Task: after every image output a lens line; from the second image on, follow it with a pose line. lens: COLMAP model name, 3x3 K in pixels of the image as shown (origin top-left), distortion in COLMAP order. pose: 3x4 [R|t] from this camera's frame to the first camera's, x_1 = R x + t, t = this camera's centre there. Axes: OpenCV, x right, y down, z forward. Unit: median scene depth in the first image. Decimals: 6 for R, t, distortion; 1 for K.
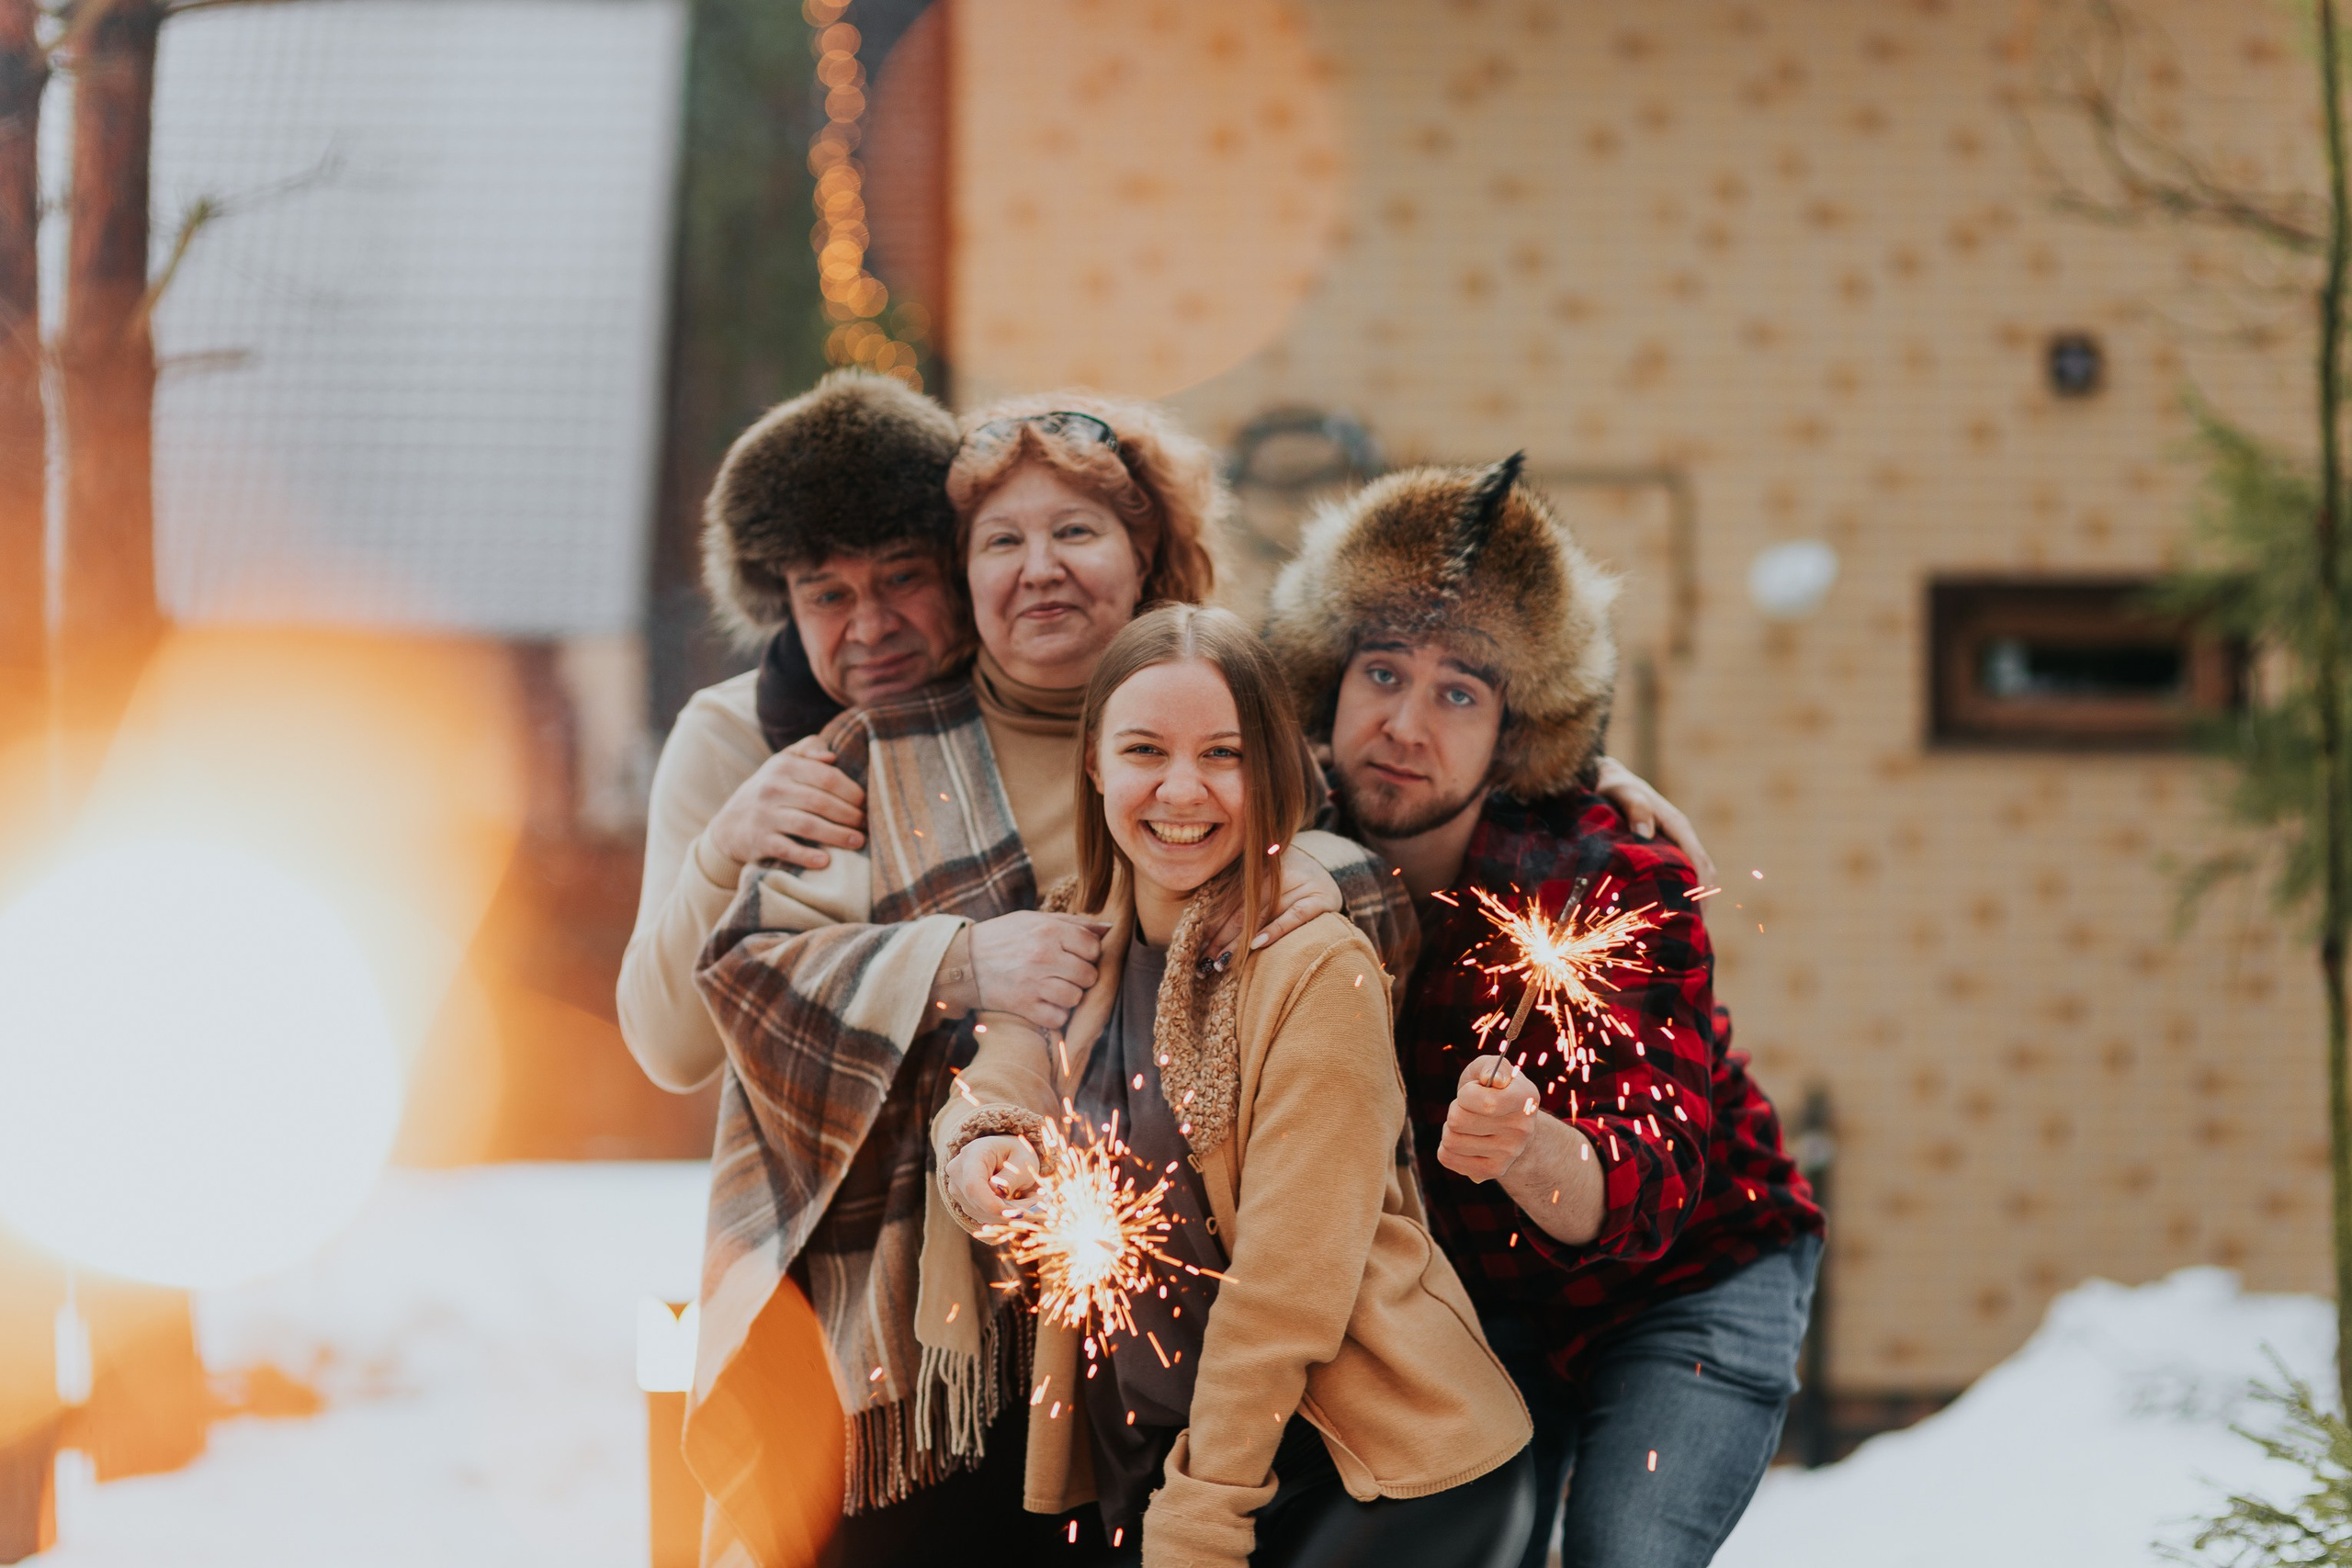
lens RADIAL K [[5650.1, 0, 1176.0], [0, 5650.1, 784.0], [0, 0, 1]] dist [-0.004237, -0.066894]
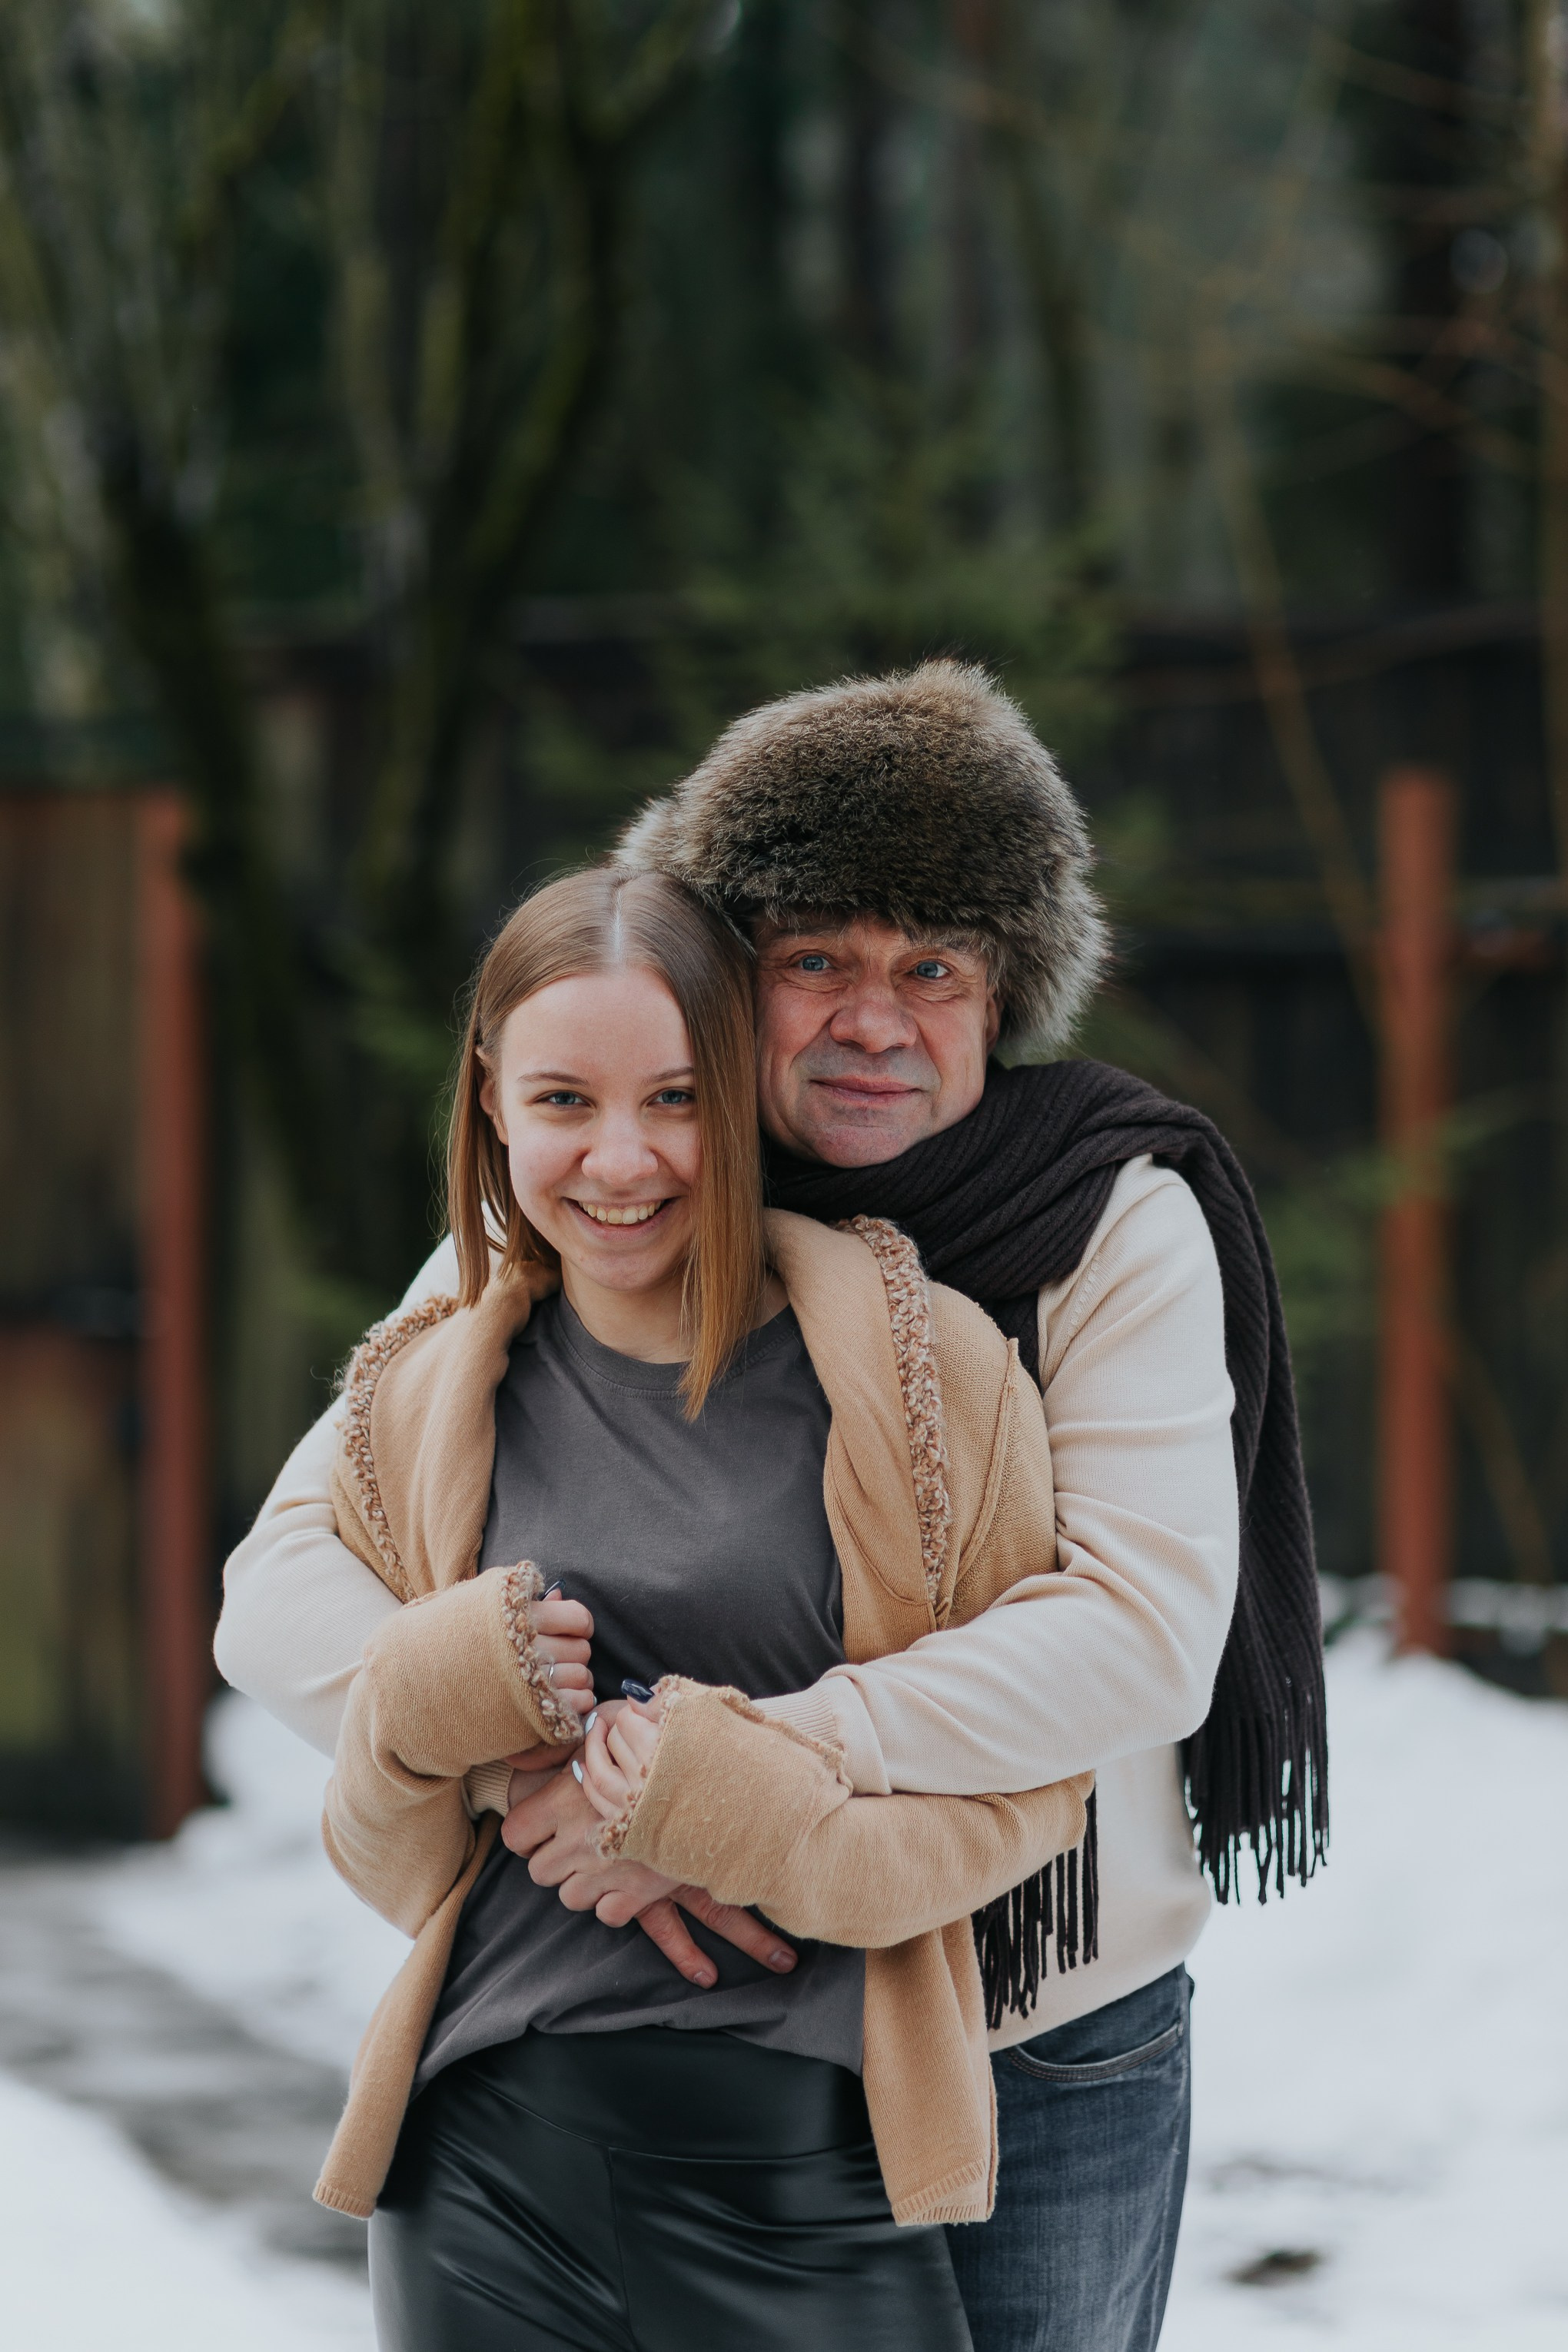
lens RADIAL K [[5650.6, 0, 784.0], [0, 5650.6, 1176.0], [0, 0, 1]] dist [-0.004237, -0.066894]
pose [[0.997518, -0.060998, 0.035181, -0.004166], [0.060362, 0.997998, 0.018876, -0.010575], [-0.036262, -0.016705, 0.999203, 0.368889]]
